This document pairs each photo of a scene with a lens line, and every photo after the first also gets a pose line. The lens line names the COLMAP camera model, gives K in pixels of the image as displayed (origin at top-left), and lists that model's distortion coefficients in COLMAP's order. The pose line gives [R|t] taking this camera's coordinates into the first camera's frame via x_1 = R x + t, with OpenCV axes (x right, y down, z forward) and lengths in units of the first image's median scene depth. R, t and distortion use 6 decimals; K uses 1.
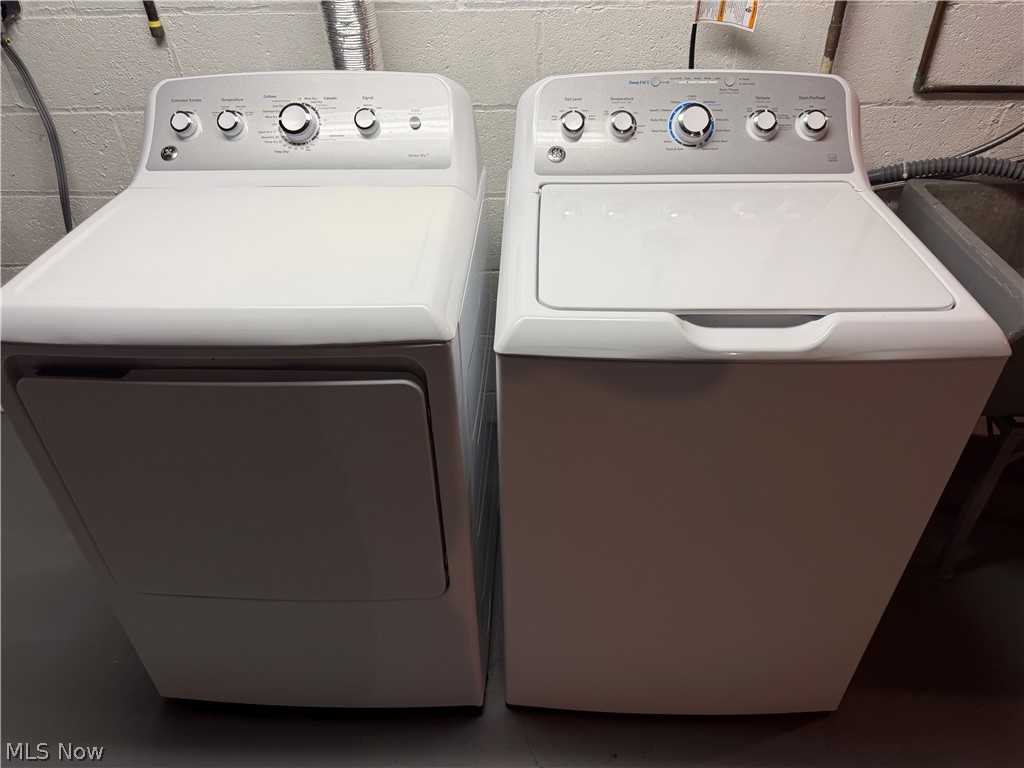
lens RADIAL K [[731.2, 0, 512.0], [0, 731.2, 384.0], [0, 0, 1]] dist [0.033691, 0.001507]
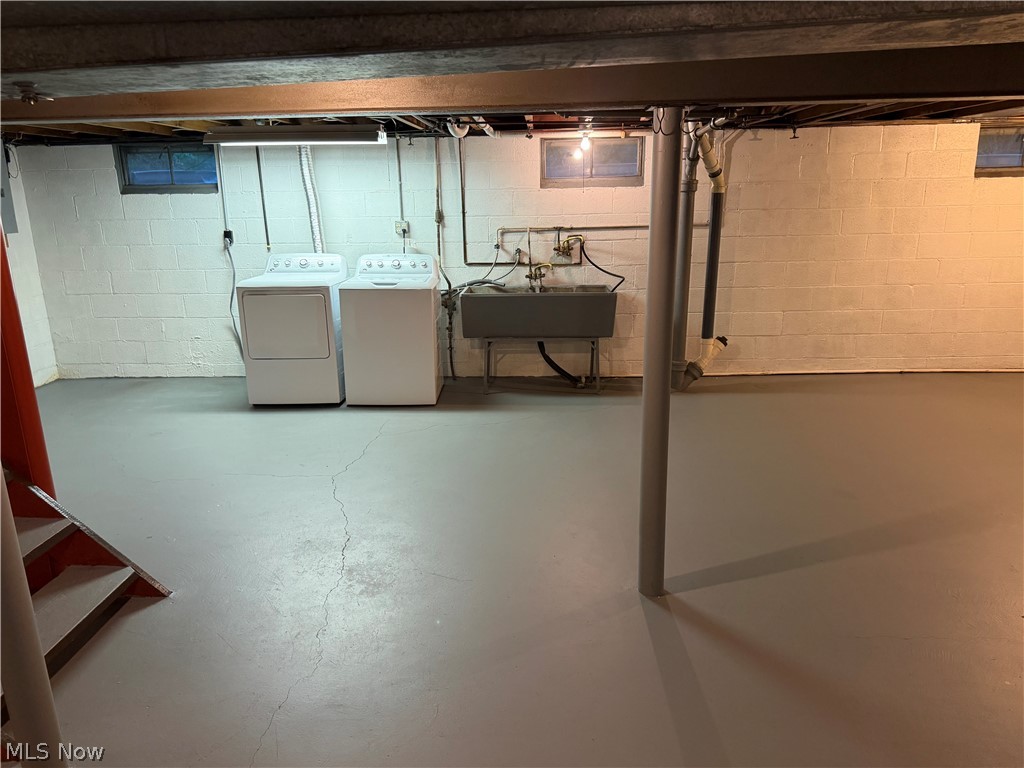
lens RADIAL K [[708.2, 0, 512.0], [0, 708.2, 384.0], [0, 0, 1]] dist [0.207743, -0.000085]
pose [[0.999816, -0.001927, 0.019086, 0.801458], [0.008714, 0.931988, -0.362384, 1.765531], [-0.017090, 0.362484, 0.931833, -2.586350]]
